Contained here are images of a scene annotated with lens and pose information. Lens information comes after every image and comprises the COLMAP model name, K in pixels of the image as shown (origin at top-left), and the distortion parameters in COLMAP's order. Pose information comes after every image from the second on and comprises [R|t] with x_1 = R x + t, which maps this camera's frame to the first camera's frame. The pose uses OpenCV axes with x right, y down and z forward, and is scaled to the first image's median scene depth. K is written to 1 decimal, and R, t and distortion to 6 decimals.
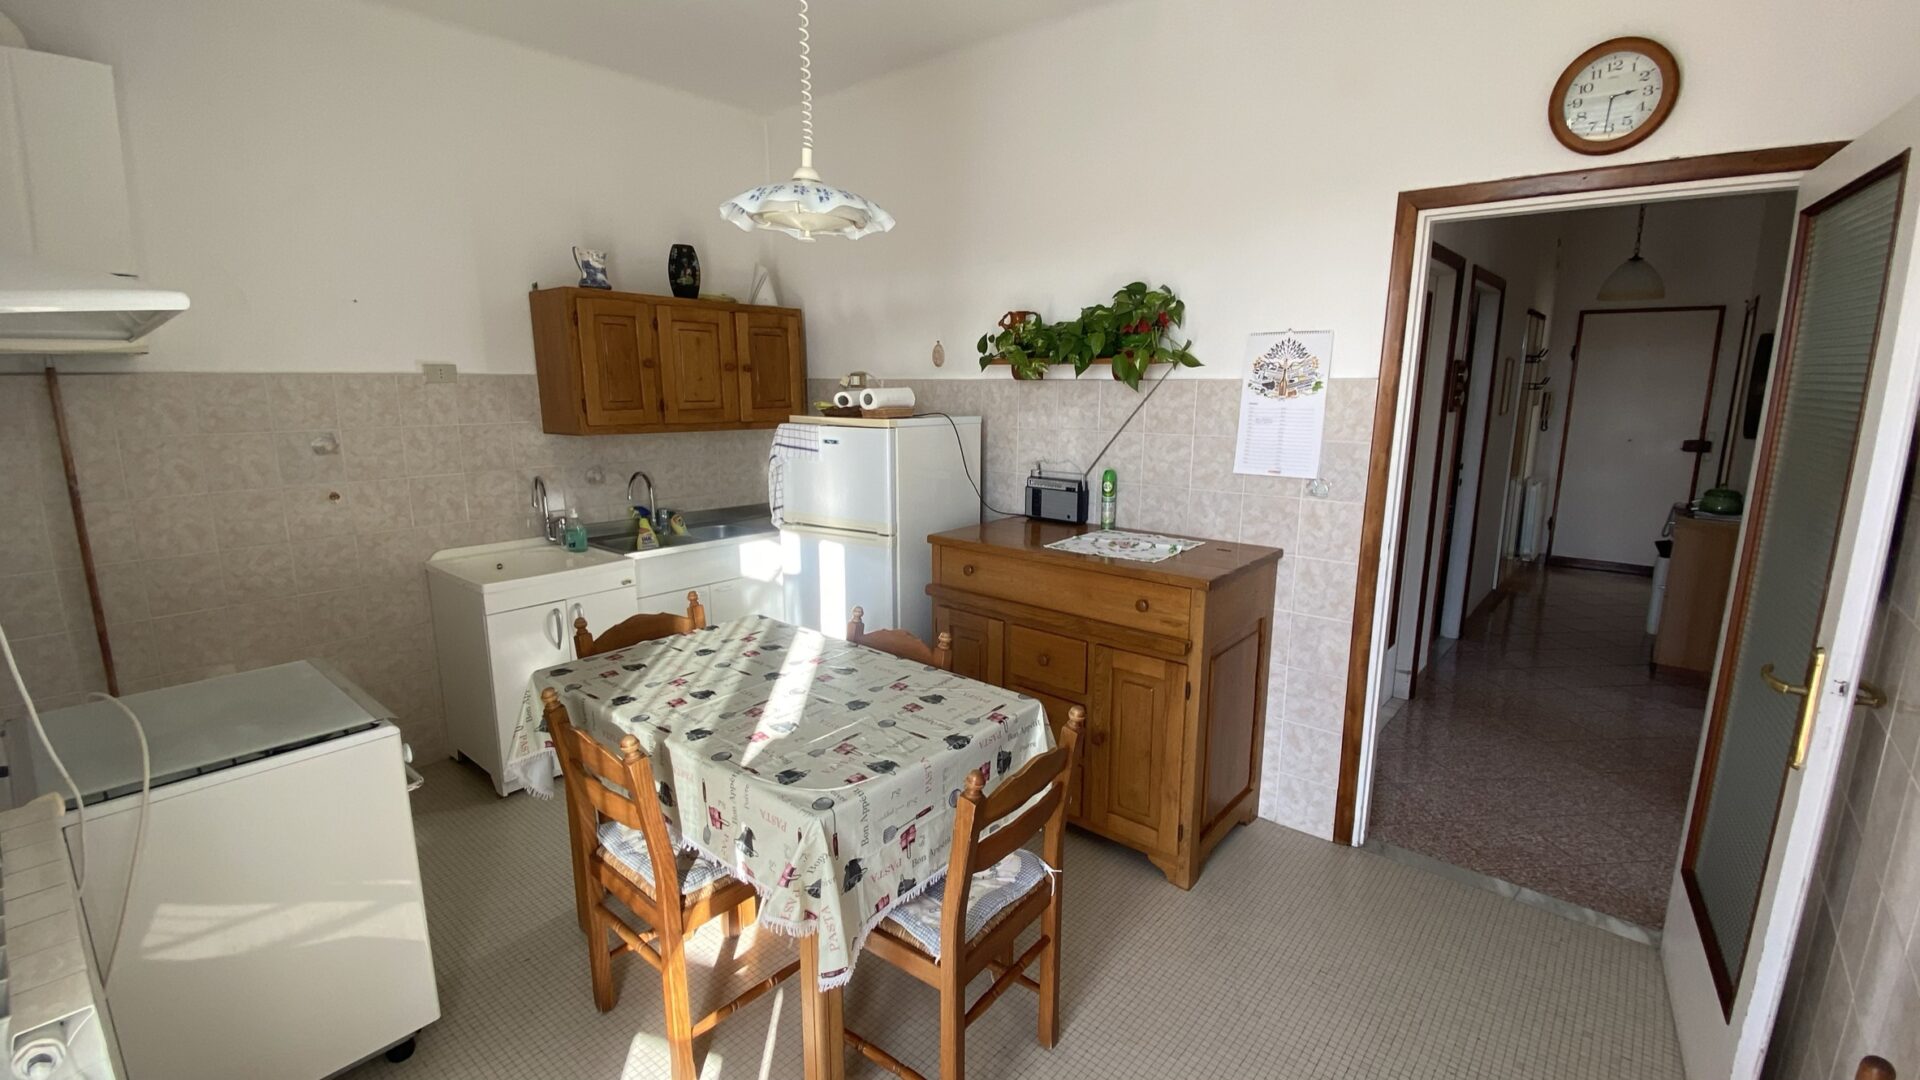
lens RADIAL K [[810.0, 0, 960.0], [0, 810.0, 540.0], [0, 0, 1]] dist [0.000438, -0.006897]
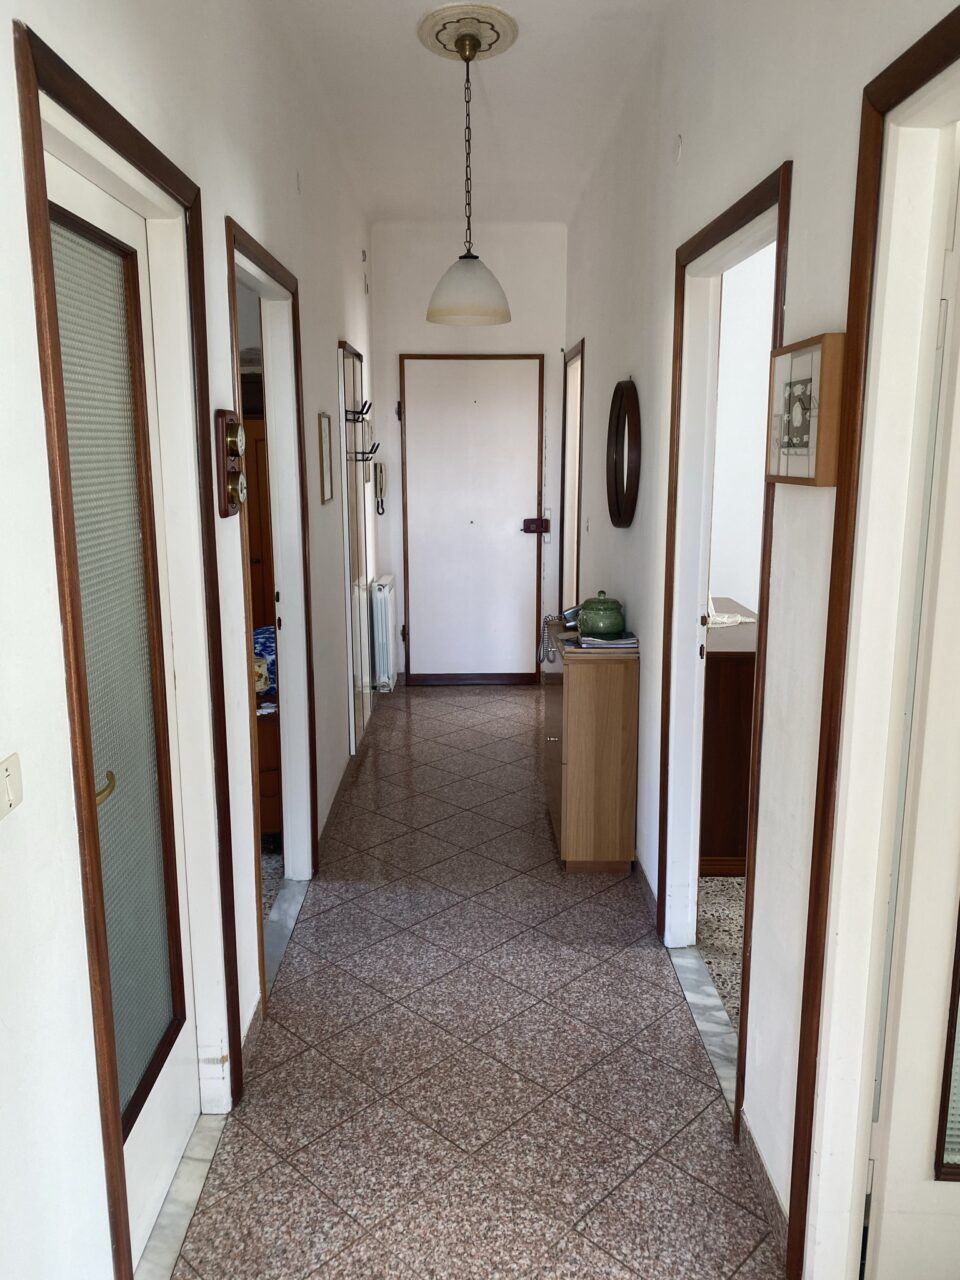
lens RADIAL K [[985.6, 0, 480.0], [0, 985.6, 640.0], [0, 0, 1]] dist [0.005749, 0.000986]
pose [[0.748427, -0.131172, 0.650116, 0.200488], [0.131002, 0.990172, 0.048972, -0.057841], [-0.650151, 0.048514, 0.758255, 0.279590]]
